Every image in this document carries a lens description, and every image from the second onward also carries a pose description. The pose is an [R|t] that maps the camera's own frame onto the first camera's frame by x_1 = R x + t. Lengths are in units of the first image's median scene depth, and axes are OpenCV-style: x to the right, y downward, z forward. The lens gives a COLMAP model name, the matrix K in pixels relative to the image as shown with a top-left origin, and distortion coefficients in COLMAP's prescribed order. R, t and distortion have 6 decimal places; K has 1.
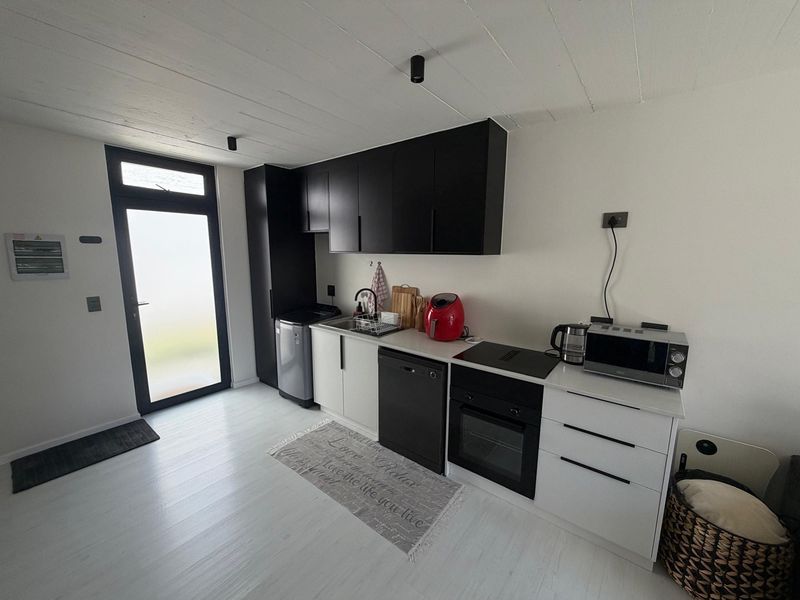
lens RADIAL K [[321.9, 0, 400.6], [0, 321.9, 300.3], [0, 0, 1]] dist [0.002694, 0.000376]
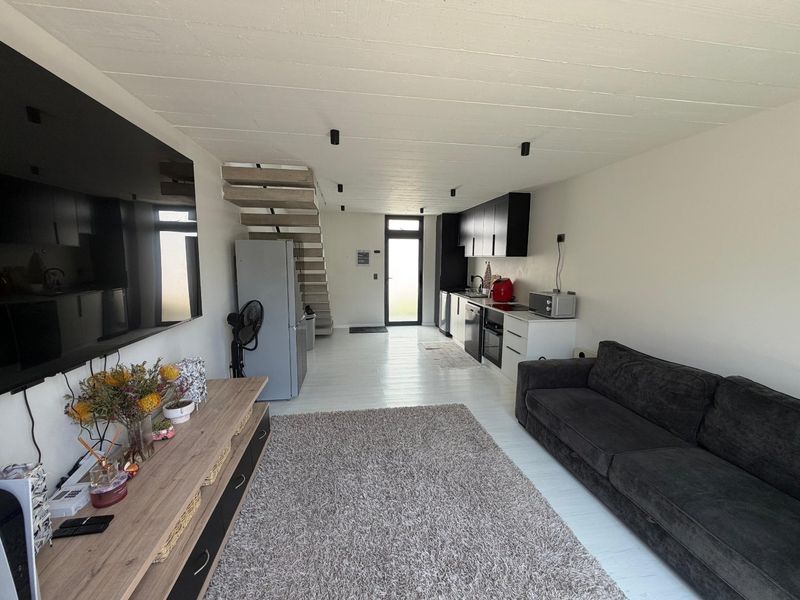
lens RADIAL K [[321.9, 0, 396.0], [0, 321.9, 295.9], [0, 0, 1]] dist [0.002694, 0.000376]
pose [[0.730811, 0.080896, -0.677770, 0.901708], [-0.108292, 0.994117, 0.001887, 0.140520], [0.673935, 0.072018, 0.735272, -0.749779]]
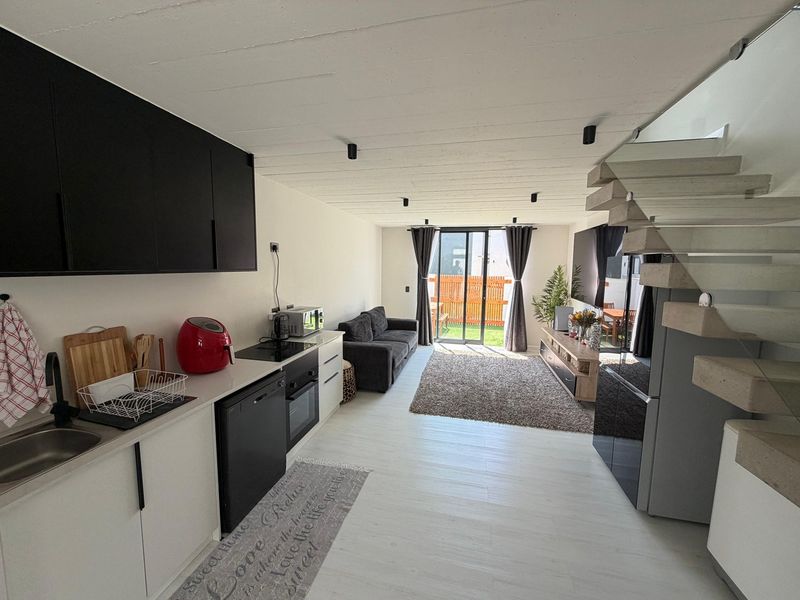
lens RADIAL K [[321.9, 0, 396.7], [0, 321.9, 303.4], [0, 0, 1]] dist [0.002694, 0.000376]
pose [[-0.427799, -0.113950, 0.896662, -0.779753], [0.126150, 0.974785, 0.184065, -0.138494], [-0.895027, 0.191857, -0.402637, 0.821755]]
